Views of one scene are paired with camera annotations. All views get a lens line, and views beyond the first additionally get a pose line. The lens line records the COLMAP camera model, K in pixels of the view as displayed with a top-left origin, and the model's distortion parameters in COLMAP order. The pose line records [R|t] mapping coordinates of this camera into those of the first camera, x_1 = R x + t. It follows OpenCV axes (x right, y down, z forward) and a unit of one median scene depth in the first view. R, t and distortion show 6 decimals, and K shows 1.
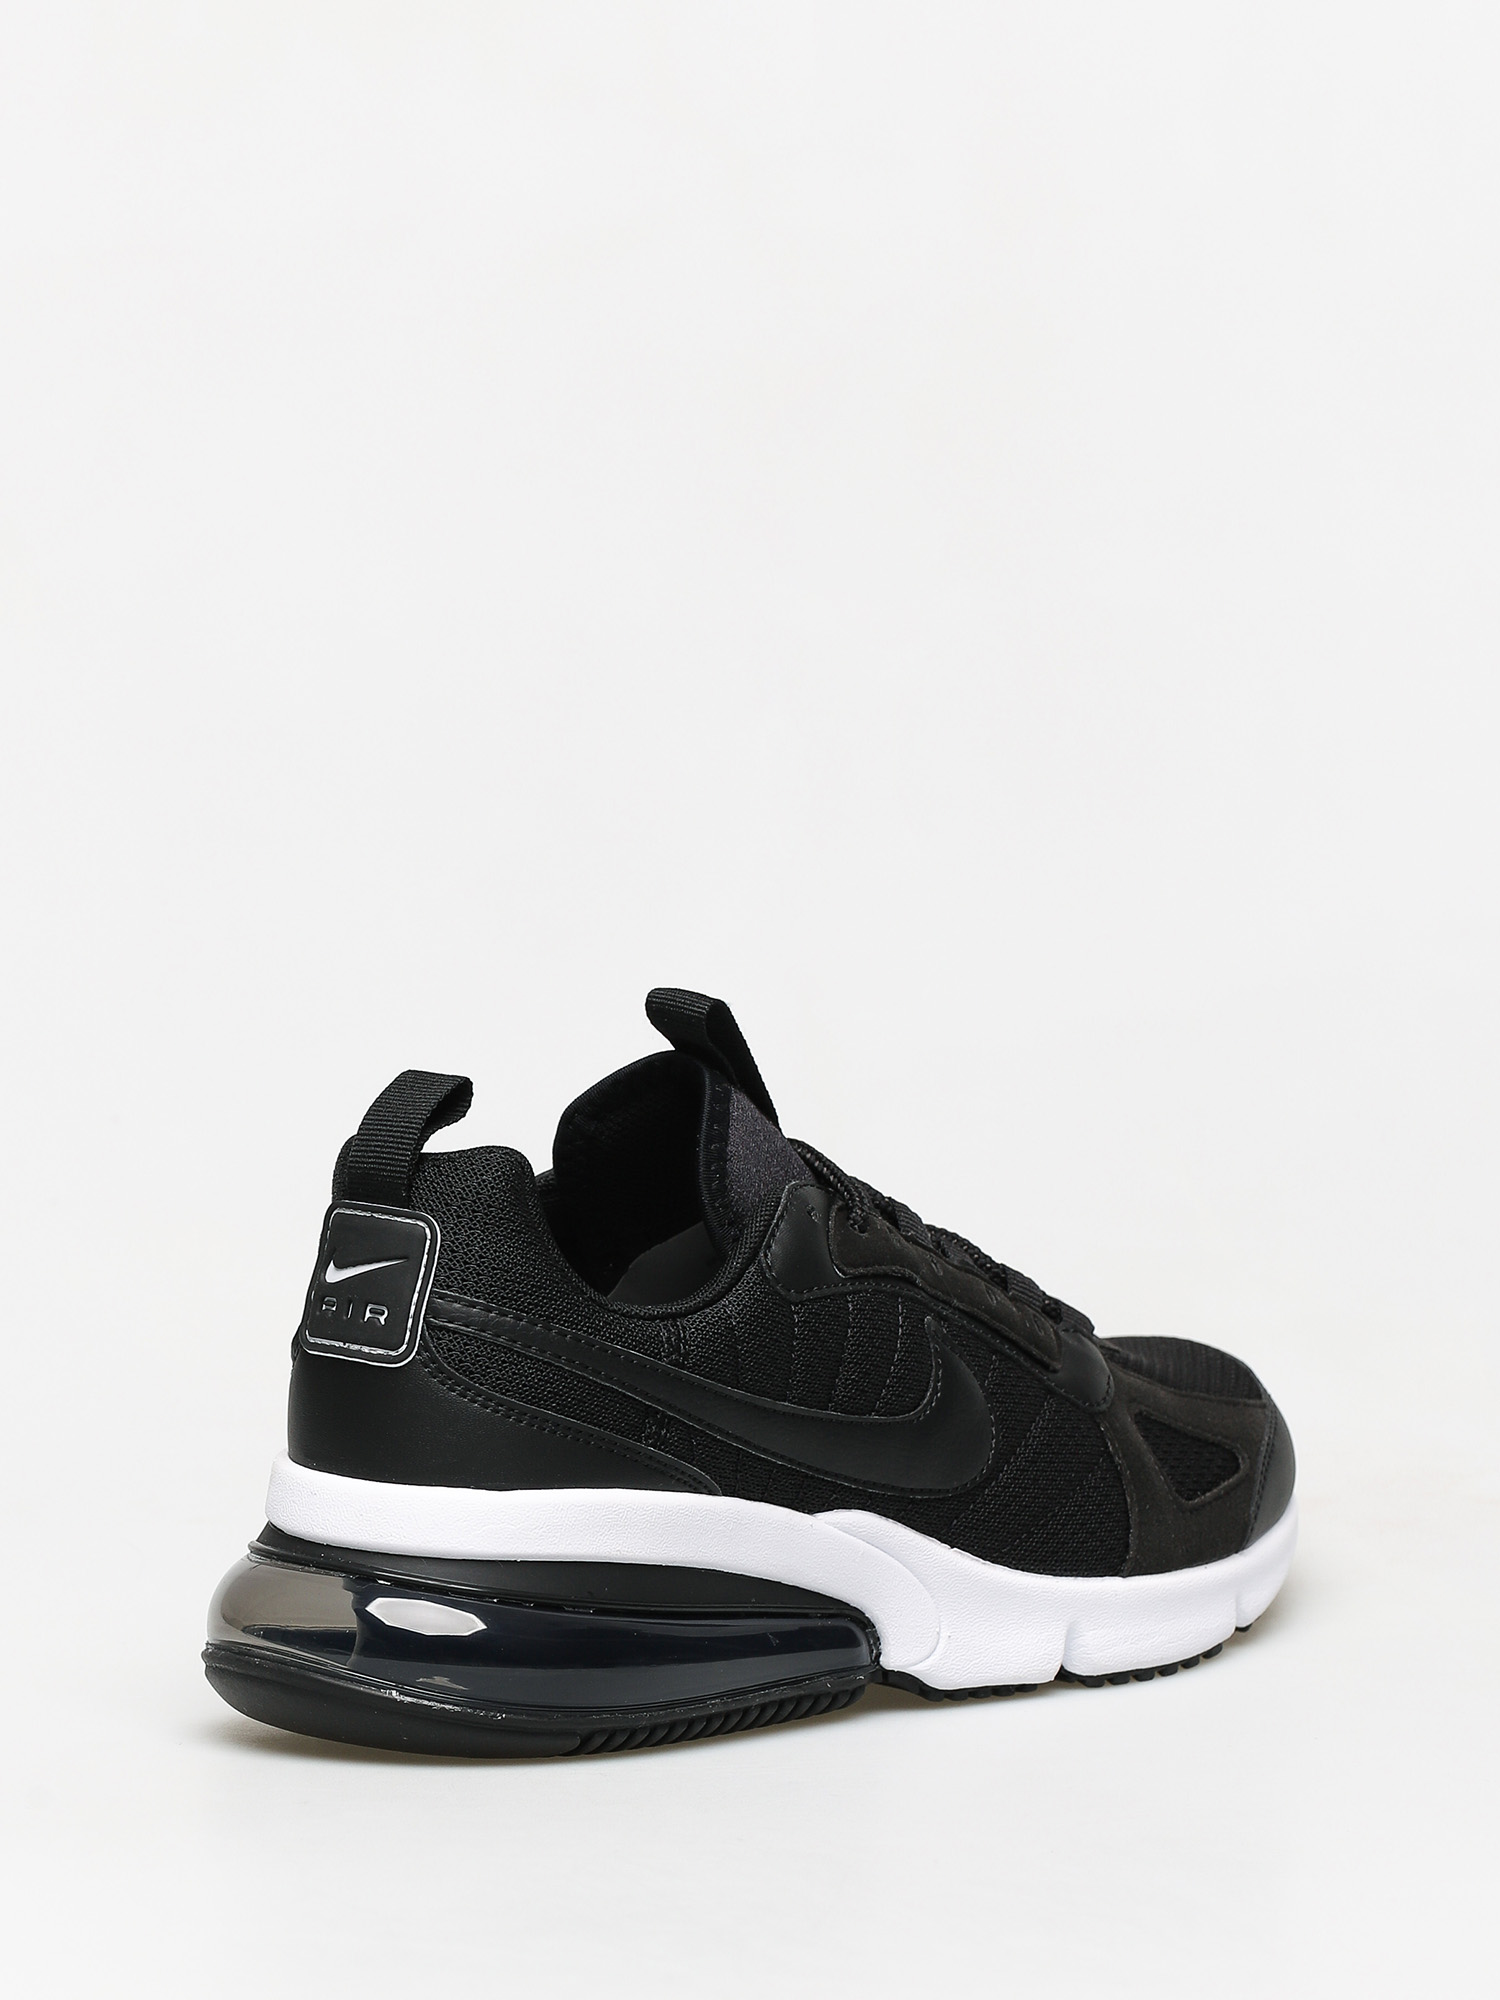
lens RADIAL K [[5693.1, 0, 749.8], [0, 5693.1, 1001.4], [0, 0, 1]] dist [0.634824, 0.000000]
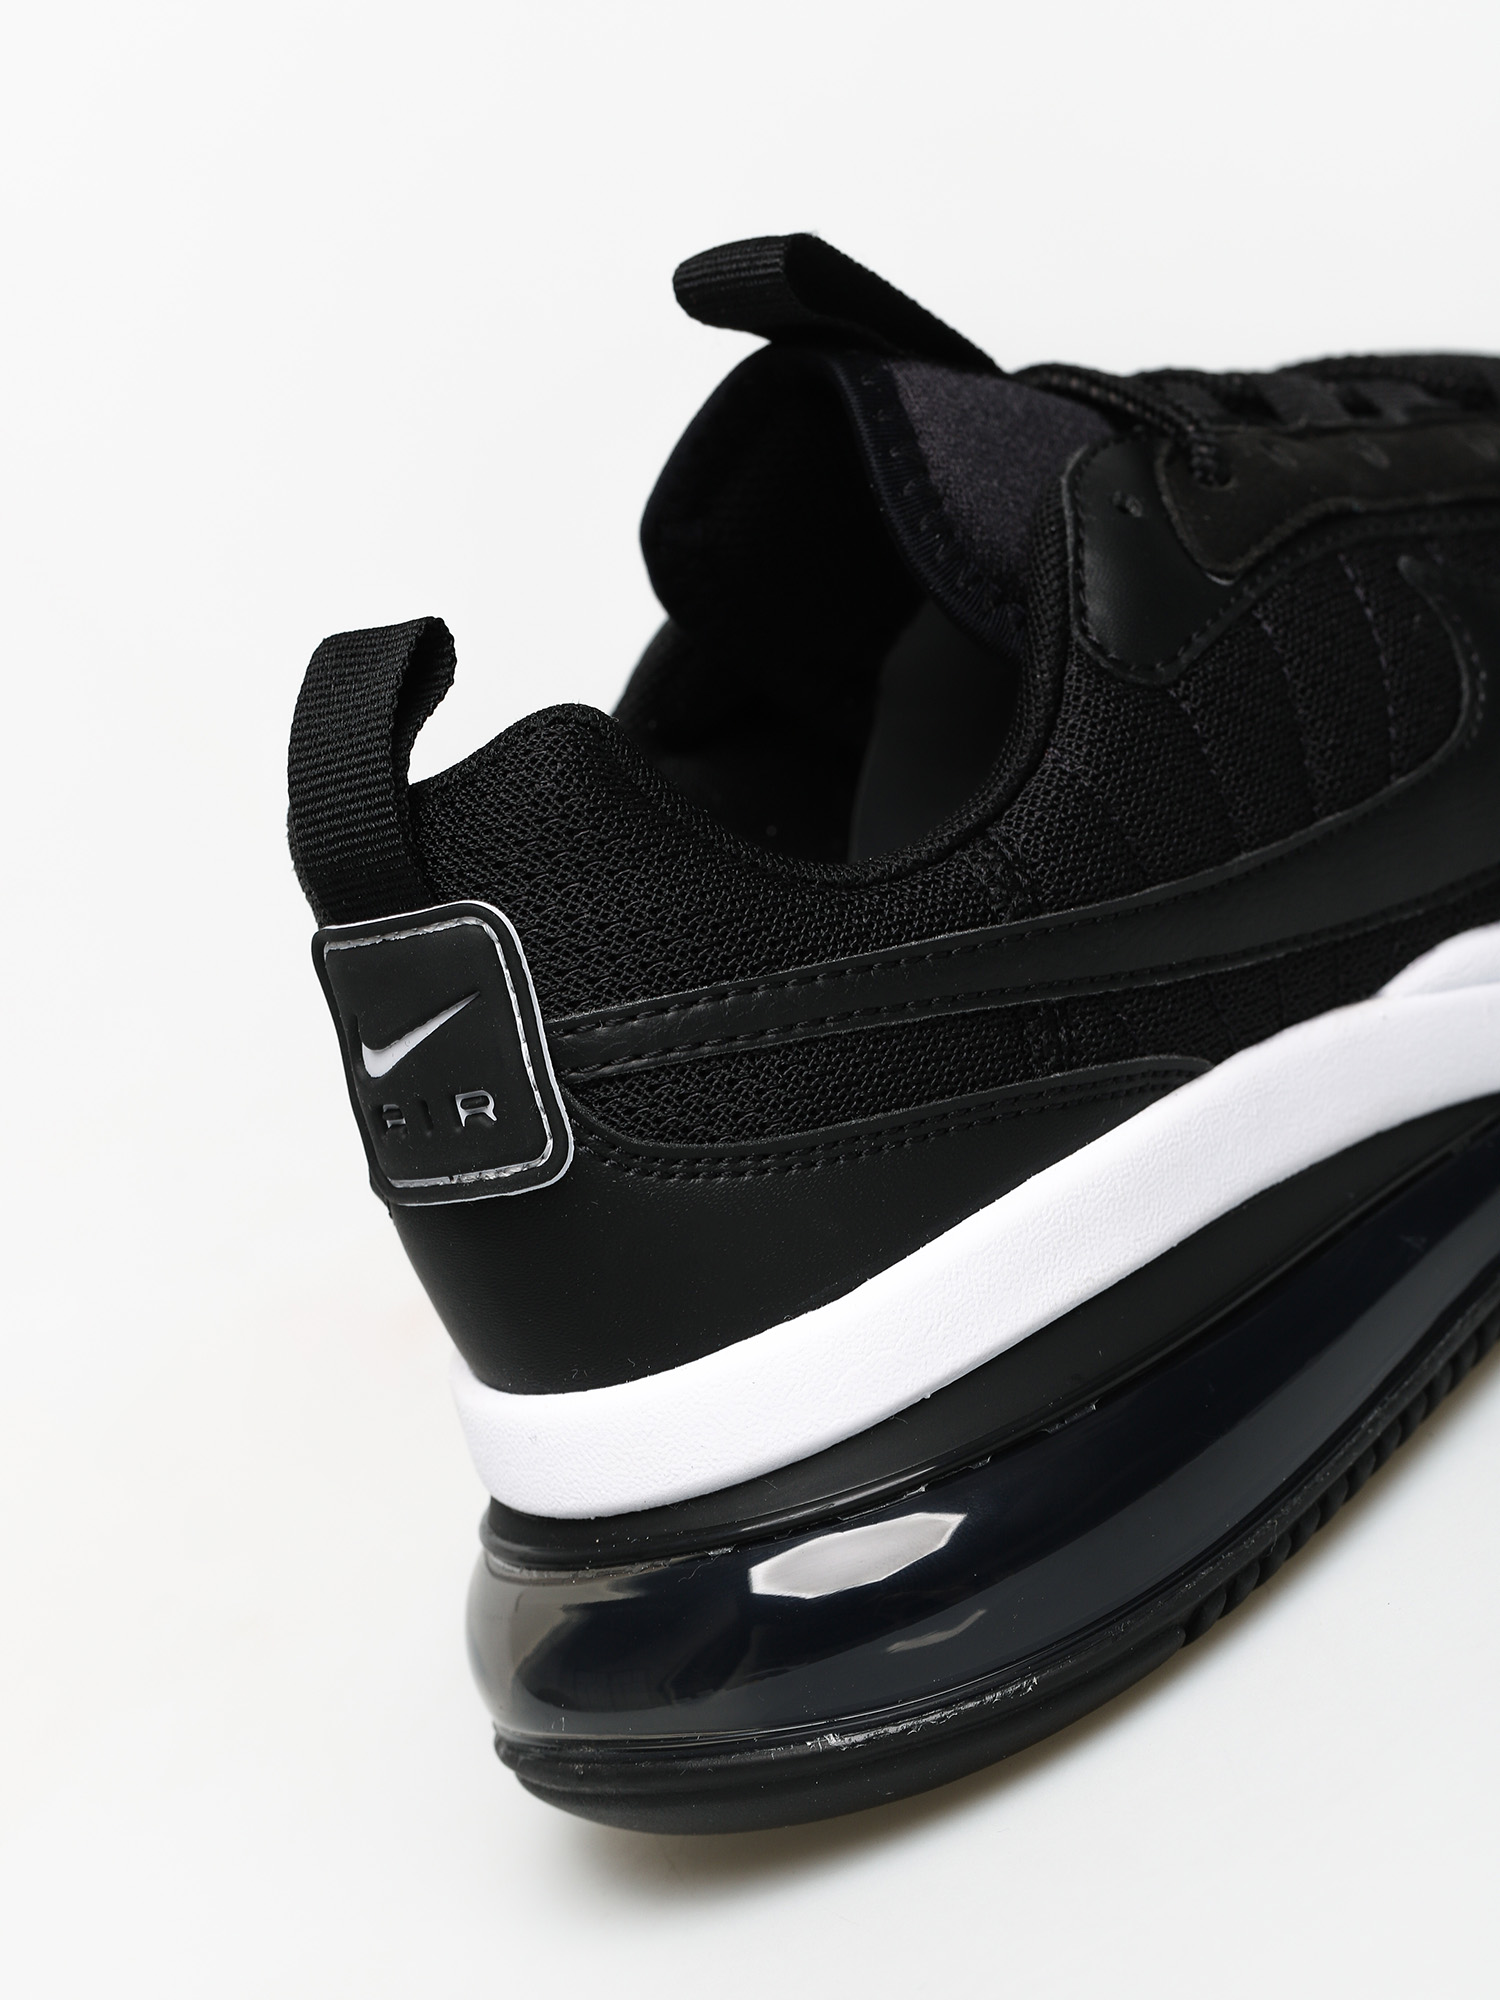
lens RADIAL K [[5693.1, 0, 746.6], [0, 5693.1, 995.8], [0, 0, 1]] dist [0.634824, 0.000000]
pose [[0.887267, -0.445550, -0.119339, 0.024022], [0.459979, 0.873921, 0.157103, -0.025262], [0.034296, -0.194286, 0.980345, 0.473897]]
